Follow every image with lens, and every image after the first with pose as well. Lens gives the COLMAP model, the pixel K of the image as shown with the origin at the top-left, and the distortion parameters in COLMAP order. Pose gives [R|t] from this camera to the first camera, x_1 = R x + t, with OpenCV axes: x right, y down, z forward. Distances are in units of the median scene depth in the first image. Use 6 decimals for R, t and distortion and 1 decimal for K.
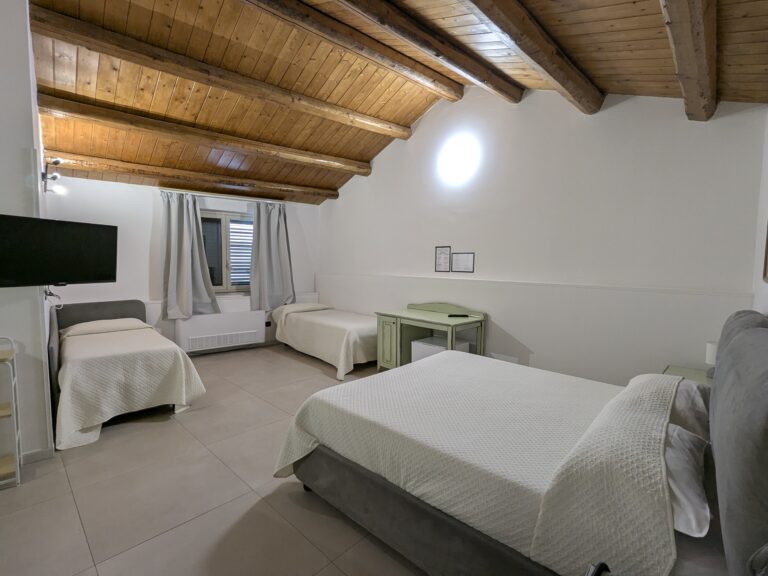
lens RADIAL K [[363.4, 0, 384.0], [0, 363.4, 288.0], [0, 0, 1]] dist [-0.000822, 0.000428]
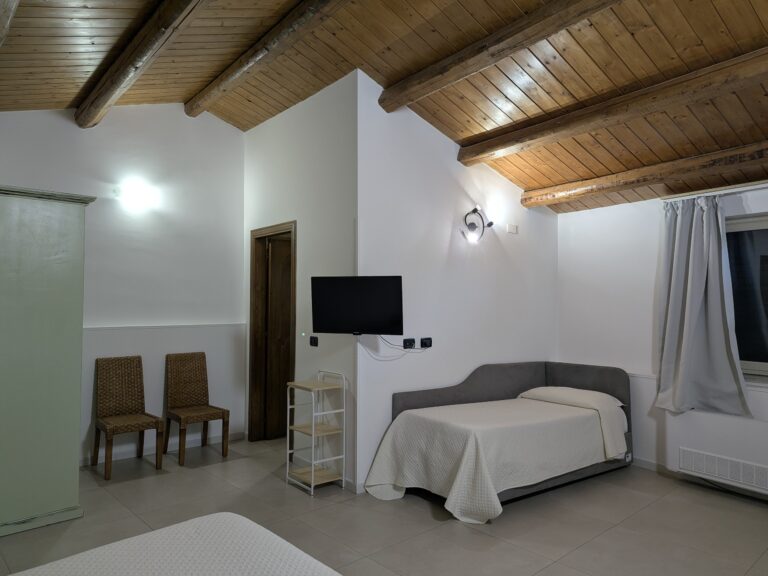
lens RADIAL K [[538.9, 0, 383.8], [0, 538.9, 289.6], [0, 0, 1]] dist [0.079396, -0.096007]
pose [[-0.065541, -0.023749, -0.997567, 0.363586], [-0.073390, 0.997124, -0.018917, -0.059788], [0.995147, 0.071972, -0.067096, 0.581703]]
